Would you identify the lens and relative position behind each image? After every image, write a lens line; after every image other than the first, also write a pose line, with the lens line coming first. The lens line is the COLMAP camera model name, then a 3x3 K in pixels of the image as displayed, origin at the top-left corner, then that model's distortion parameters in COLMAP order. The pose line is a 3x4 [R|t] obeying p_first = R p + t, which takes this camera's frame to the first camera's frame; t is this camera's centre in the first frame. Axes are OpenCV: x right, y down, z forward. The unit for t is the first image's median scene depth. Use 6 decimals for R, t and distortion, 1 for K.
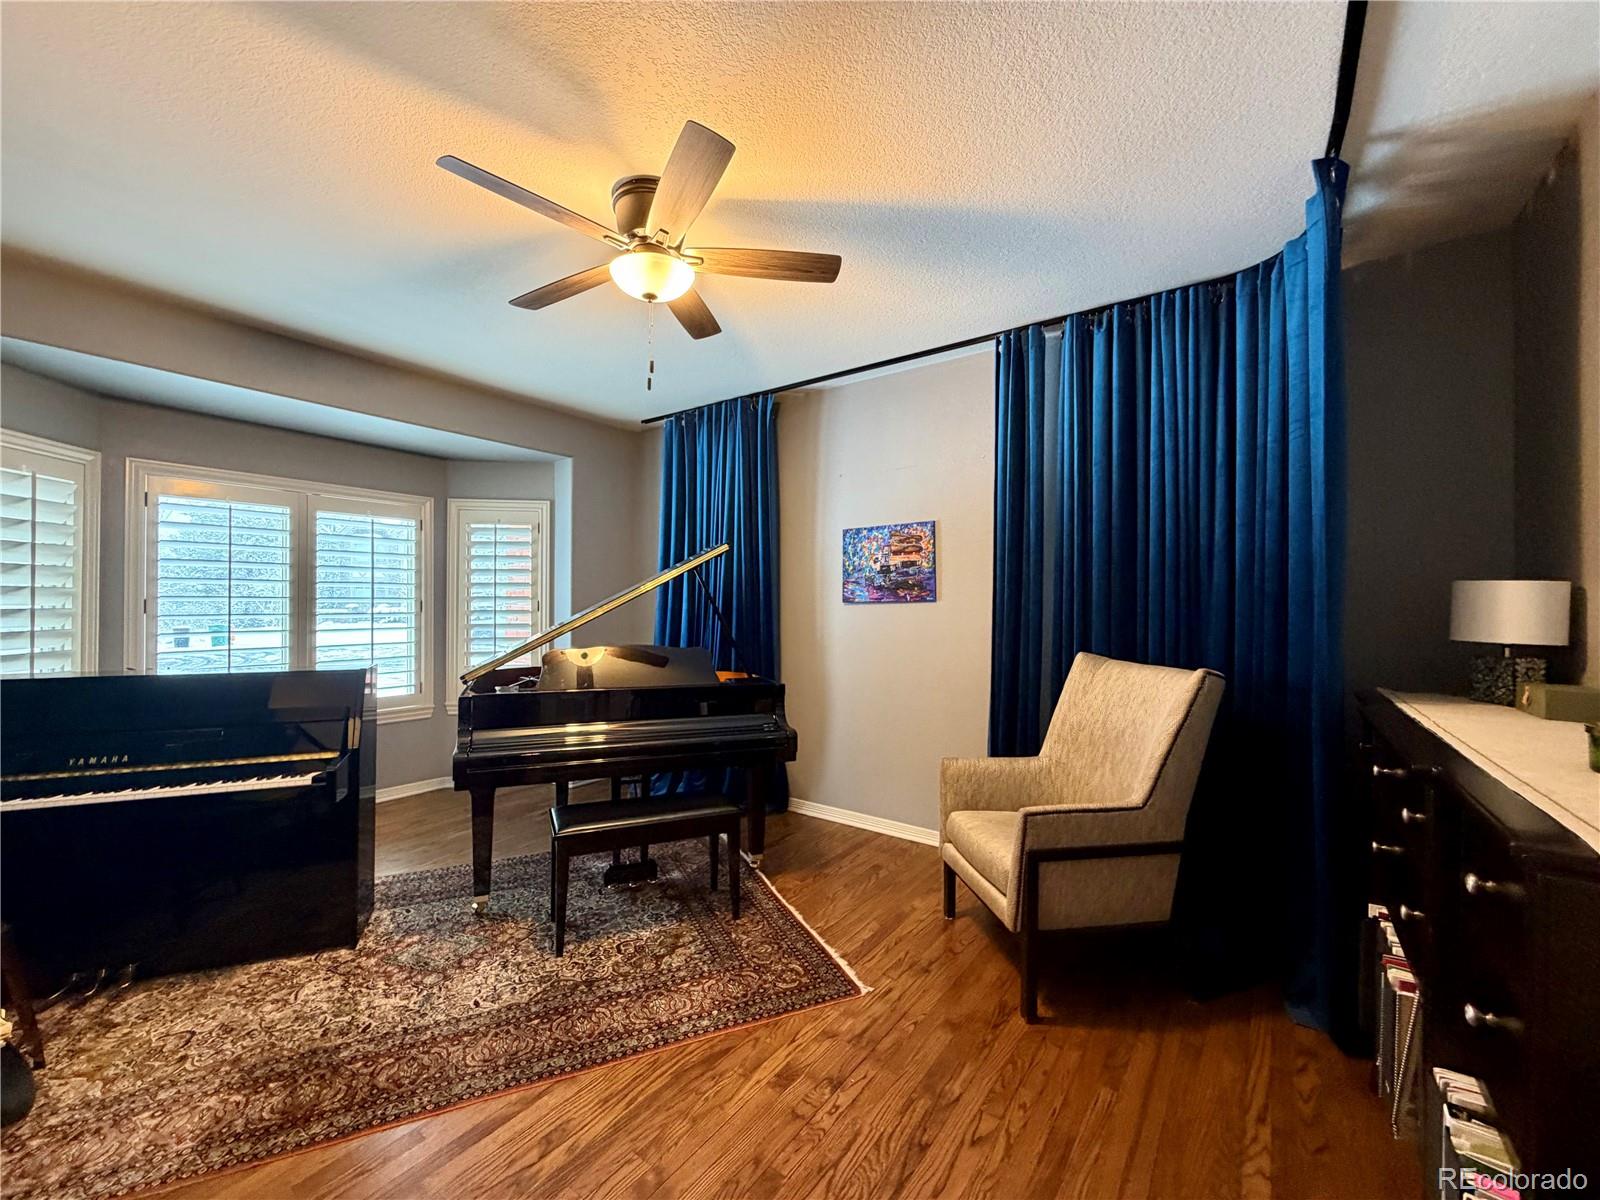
lens RADIAL K [[648.7, 0, 795.3], [0, 648.7, 598.4], [0, 0, 1]] dist [0.000123, -0.000116]
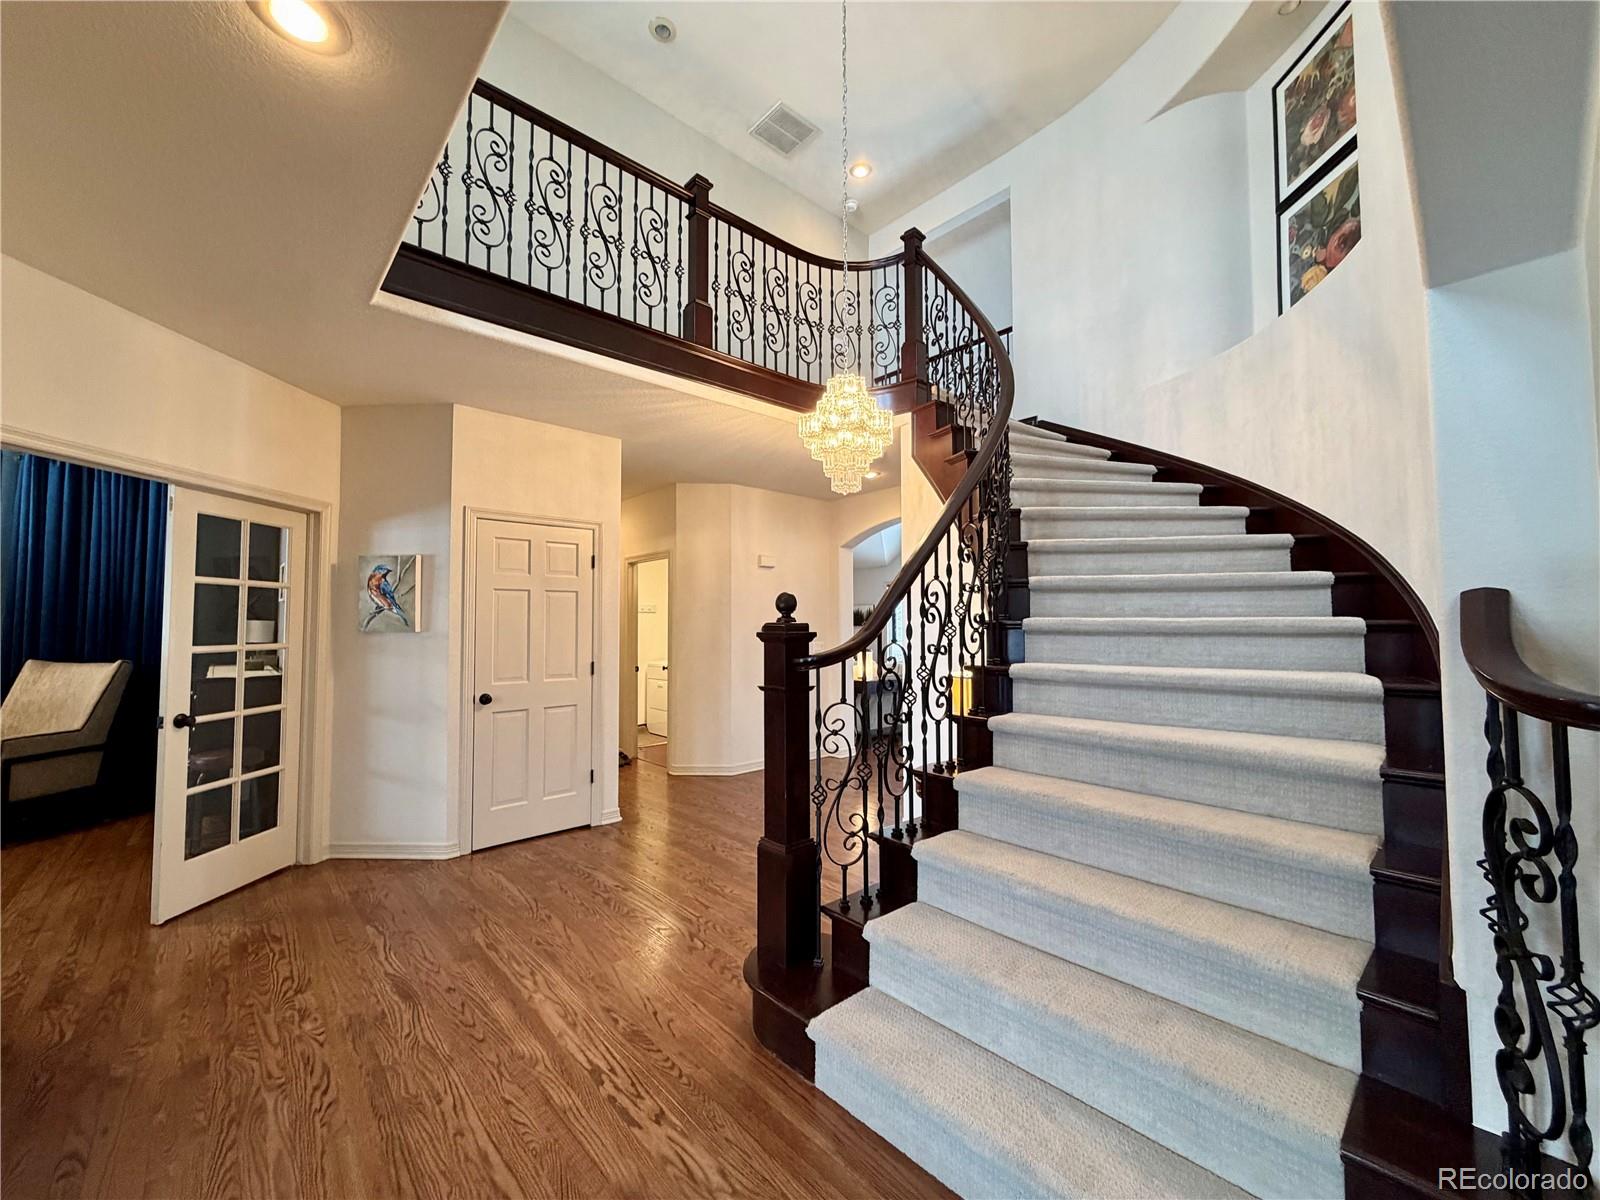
lens RADIAL K [[648.7, 0, 795.3], [0, 648.7, 598.4], [0, 0, 1]] dist [0.000123, -0.000116]
pose [[0.192346, 0.044141, 0.980334, -1.061027], [-0.019456, 0.998963, -0.041163, -0.053862], [-0.981134, -0.011156, 0.193005, -1.608791]]
